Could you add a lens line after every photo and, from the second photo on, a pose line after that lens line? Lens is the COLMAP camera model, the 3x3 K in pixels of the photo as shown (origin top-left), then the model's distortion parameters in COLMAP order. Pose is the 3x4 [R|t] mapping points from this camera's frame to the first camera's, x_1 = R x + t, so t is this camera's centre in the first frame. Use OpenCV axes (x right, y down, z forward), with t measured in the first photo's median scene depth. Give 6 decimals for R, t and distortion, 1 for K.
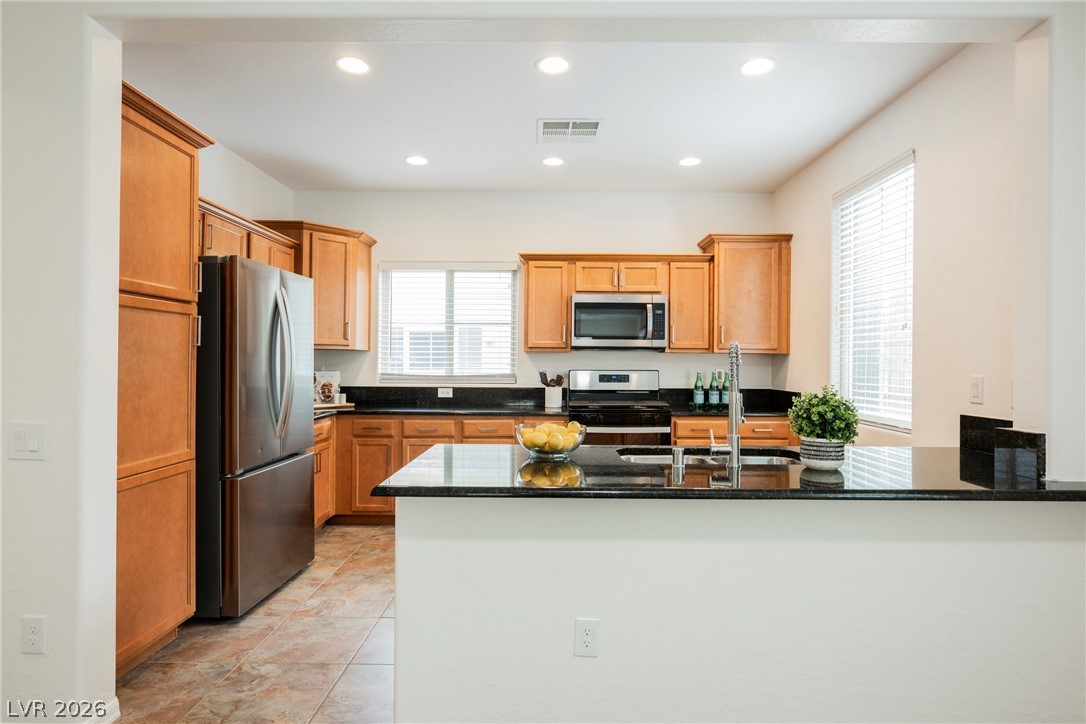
lens RADIAL K [[591.7, 0, 541.9], [0, 591.7, 363.0], [0, 0, 1]] dist [-0.001662, -0.000415]
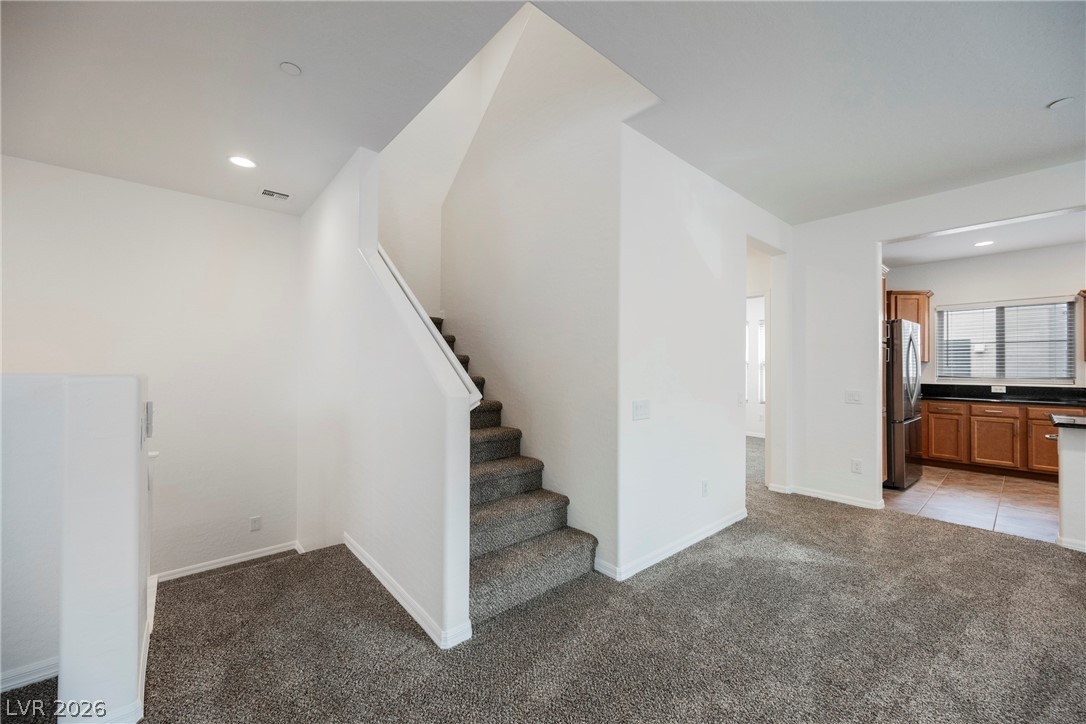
lens RADIAL K [[423.8, 0, 545.2], [0, 423.8, 362.3], [0, 0, 1]] dist [-0.000580, 0.000006]
pose [[0.671100, -0.010648, -0.741290, -0.148330], [-0.001525, 0.999875, -0.015743, 0.000586], [0.741365, 0.011695, 0.671000, -0.596091]]
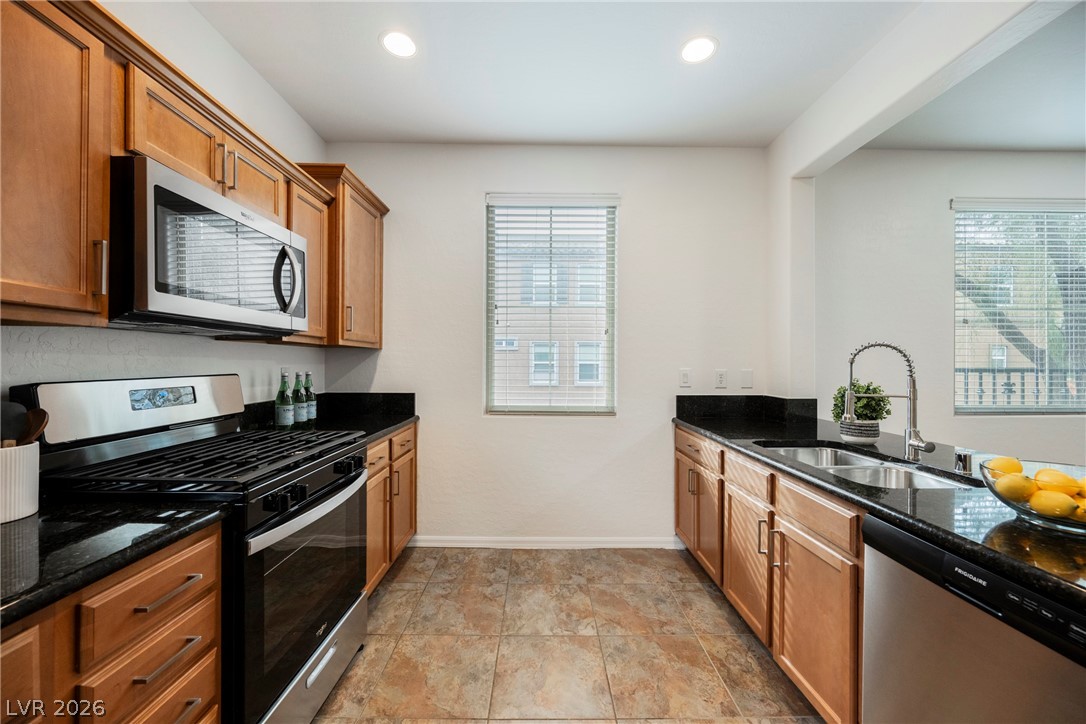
lens RADIAL K [[416.6, 0, 543.0], [0, 416.6, 362.0], [0, 0, 1]] dist [-0.000621, -0.000005]
pose [[-0.014697, -0.006468, 0.999871, -0.185809], [-0.002992, 0.999975, 0.006424, -0.001025], [-0.999888, -0.002897, -0.014716, 0.770756]]
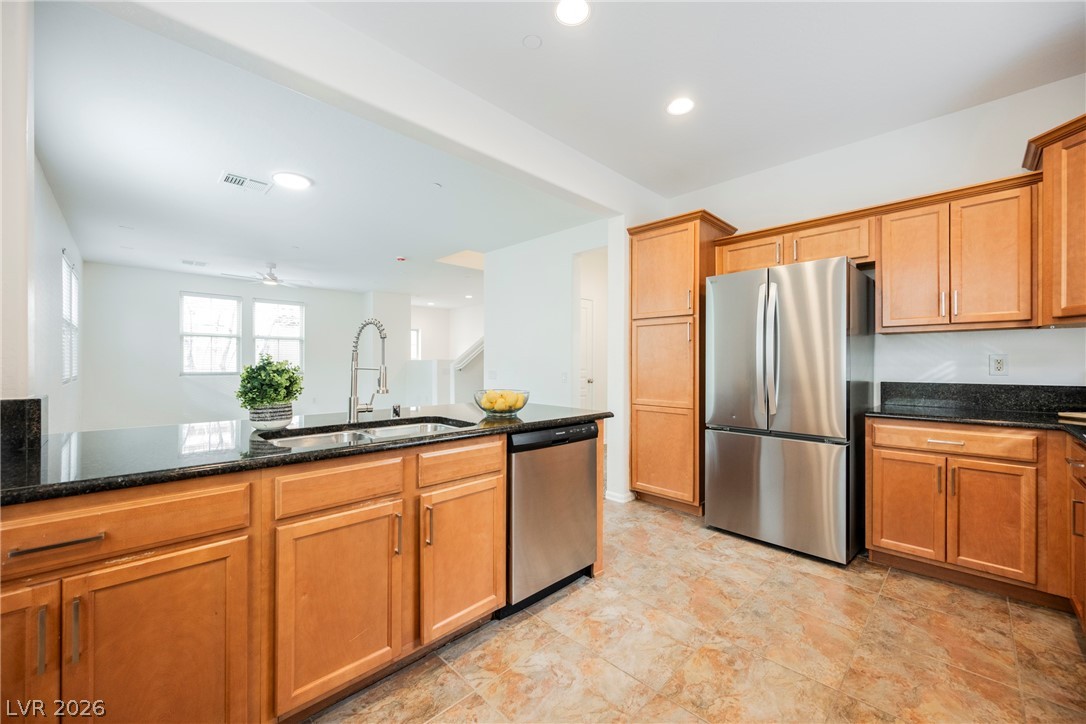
lens RADIAL K [[423.8, 0, 545.2], [0, 423.8, 362.3], [0, 0, 1]] dist [-0.000580, 0.000006]
pose [[-0.699687, -0.009534, -0.714386, 0.312731], [-0.008456, 0.999951, -0.005063, 0.022709], [0.714400, 0.002499, -0.699733, 0.873923]]
